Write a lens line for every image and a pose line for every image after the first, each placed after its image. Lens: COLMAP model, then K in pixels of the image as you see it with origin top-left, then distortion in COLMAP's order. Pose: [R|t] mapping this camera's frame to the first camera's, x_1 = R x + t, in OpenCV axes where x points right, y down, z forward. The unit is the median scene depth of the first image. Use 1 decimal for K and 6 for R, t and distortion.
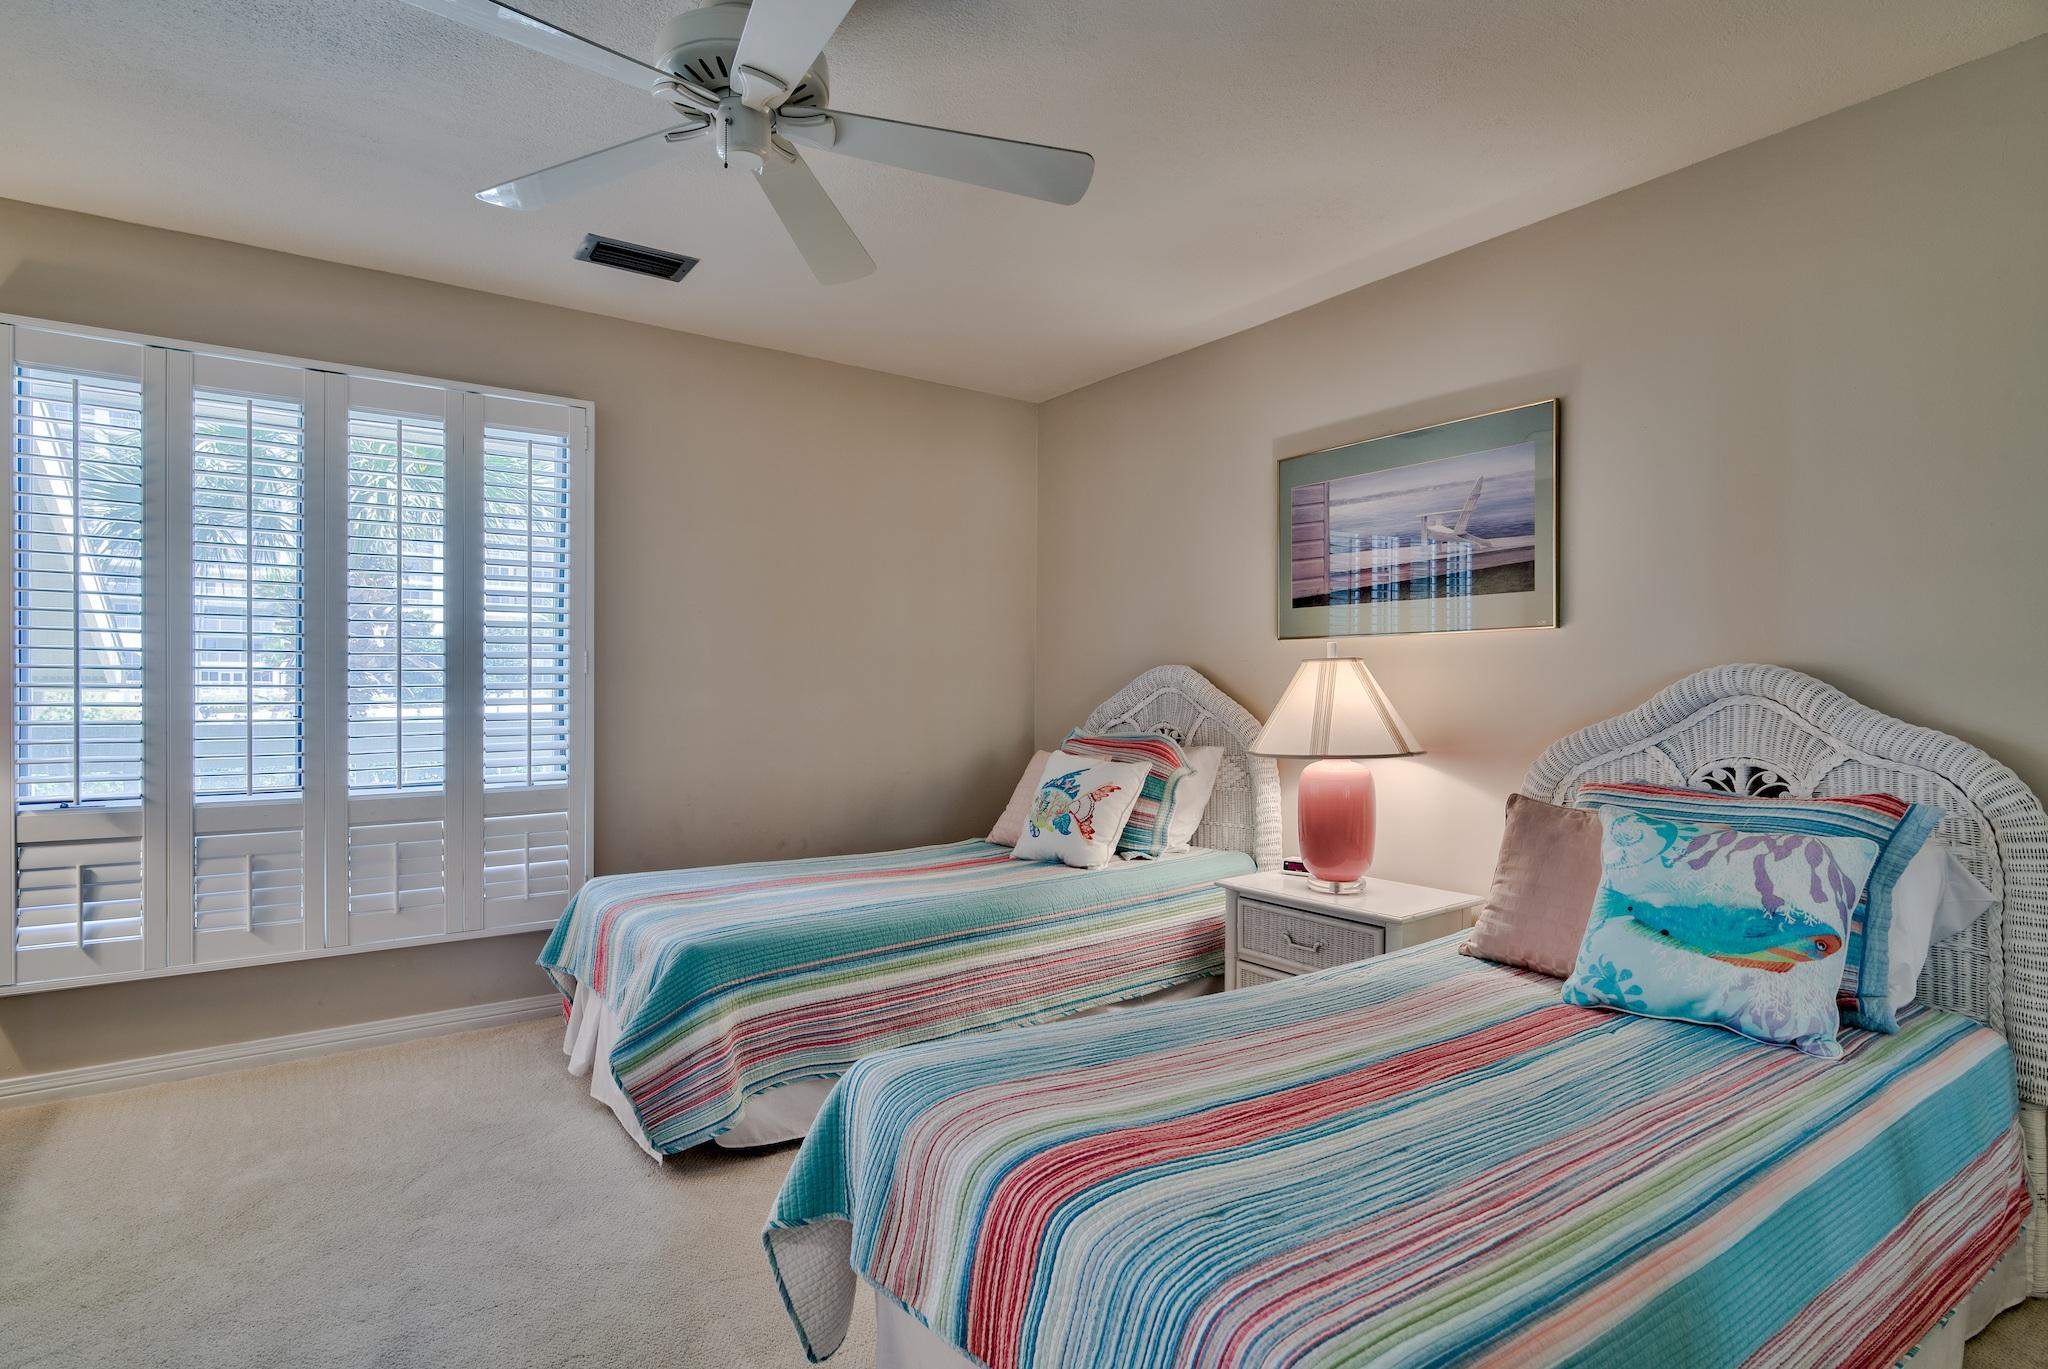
lens RADIAL K [[1007.2, 0, 1016.9], [0, 1007.2, 684.8], [0, 0, 1]] dist [-0.004148, -0.000144]
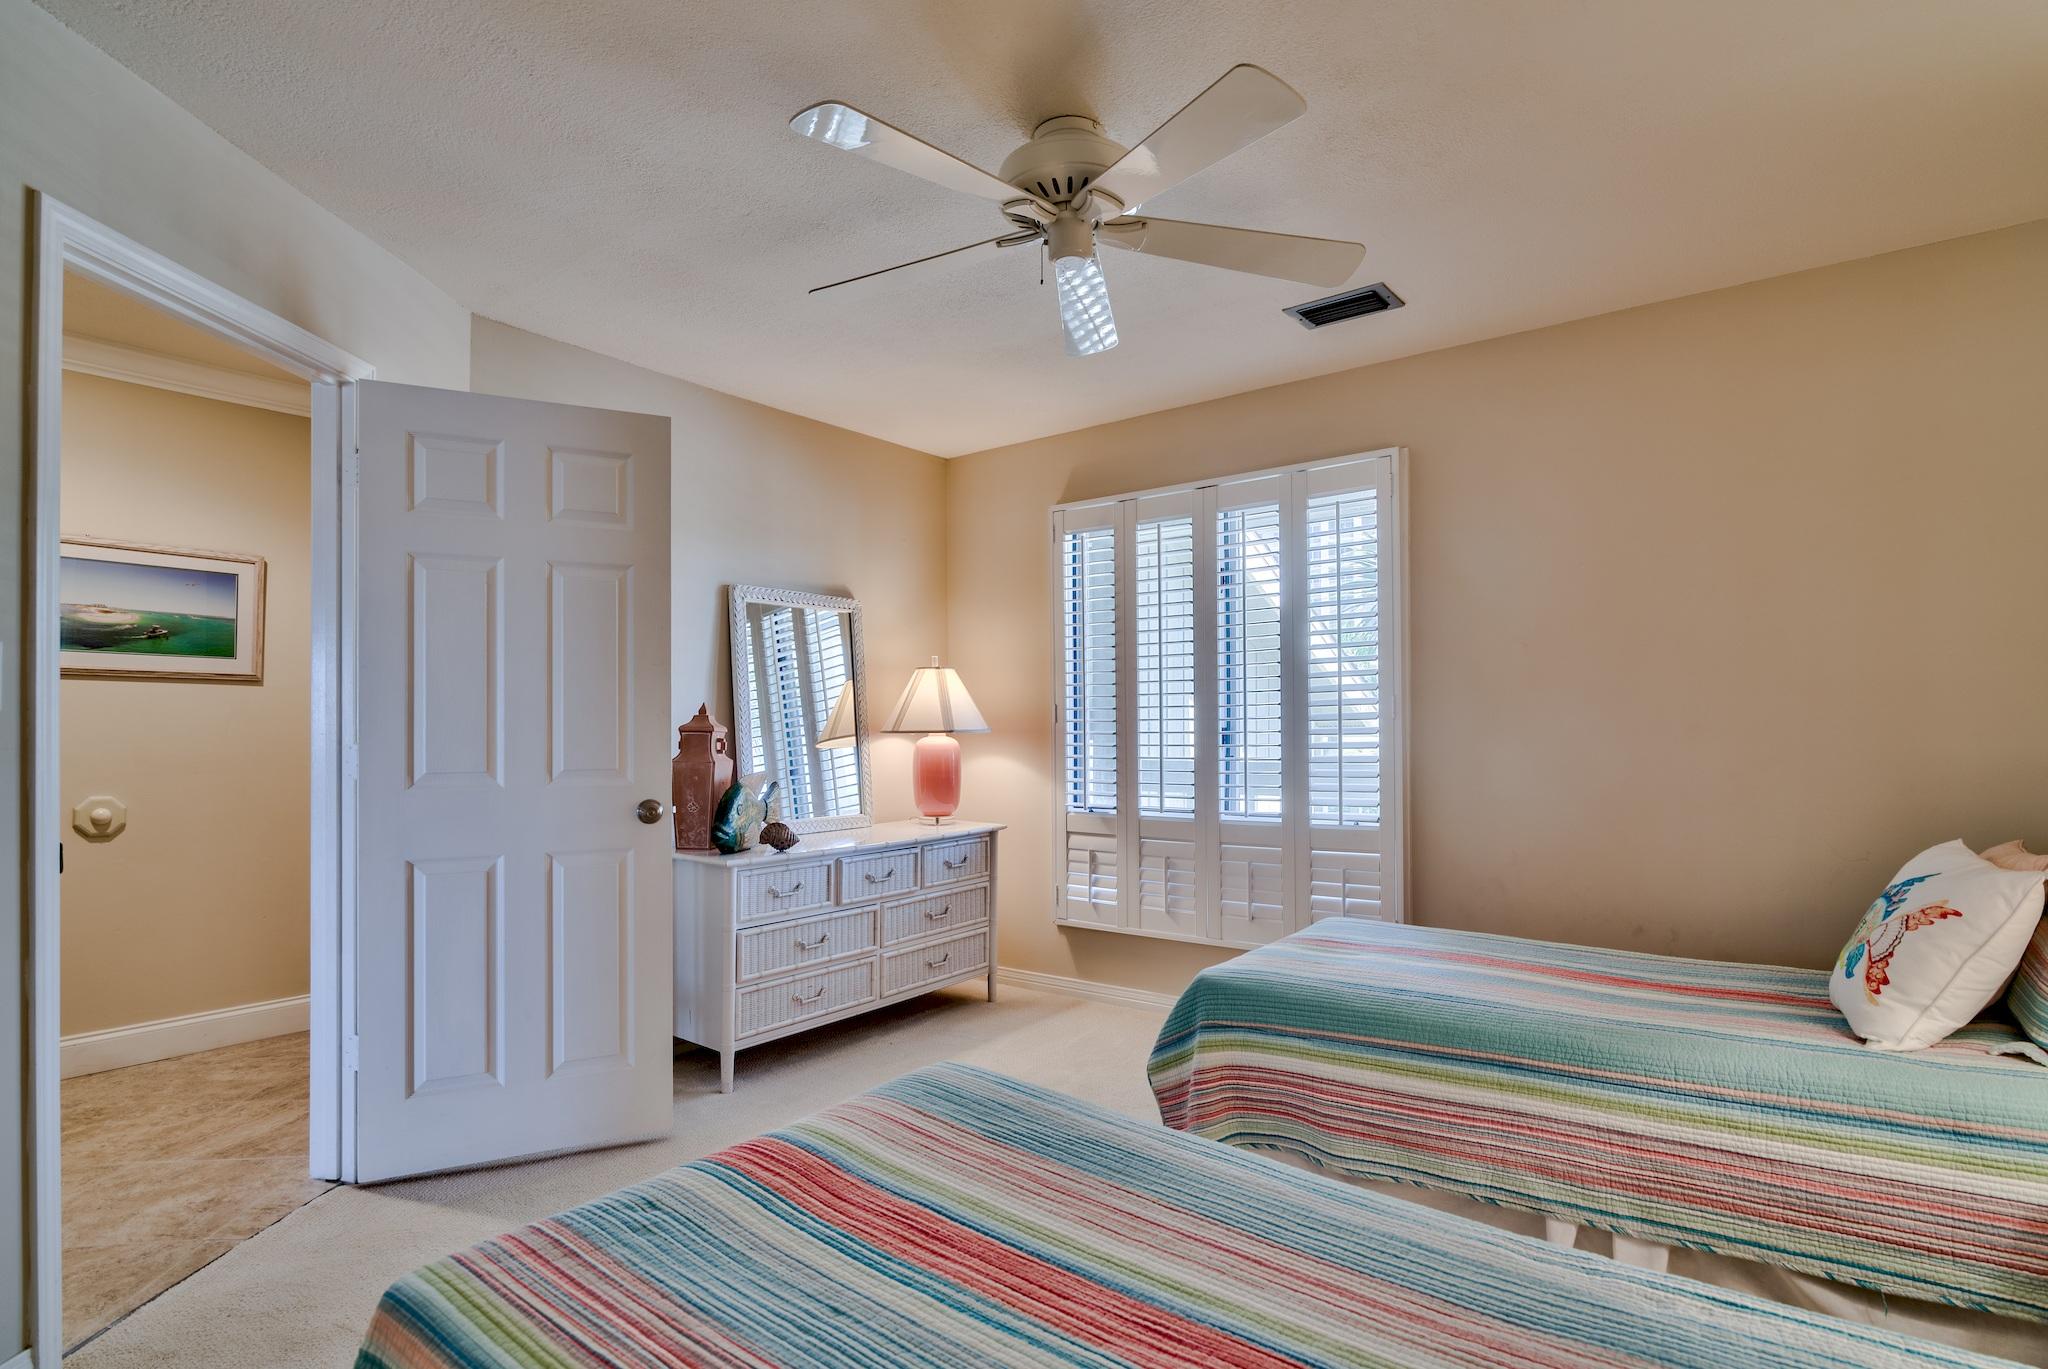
lens RADIAL K [[1044.1, 0, 1017.1], [0, 1044.1, 714.8], [0, 0, 1]] dist [-0.001288, 0.000036]
pose [[0.304933, -0.020605, -0.952151, 0.549139], [0.008016, 0.999786, -0.019069, 0.002636], [0.952340, -0.001818, 0.305032, 0.396066]]
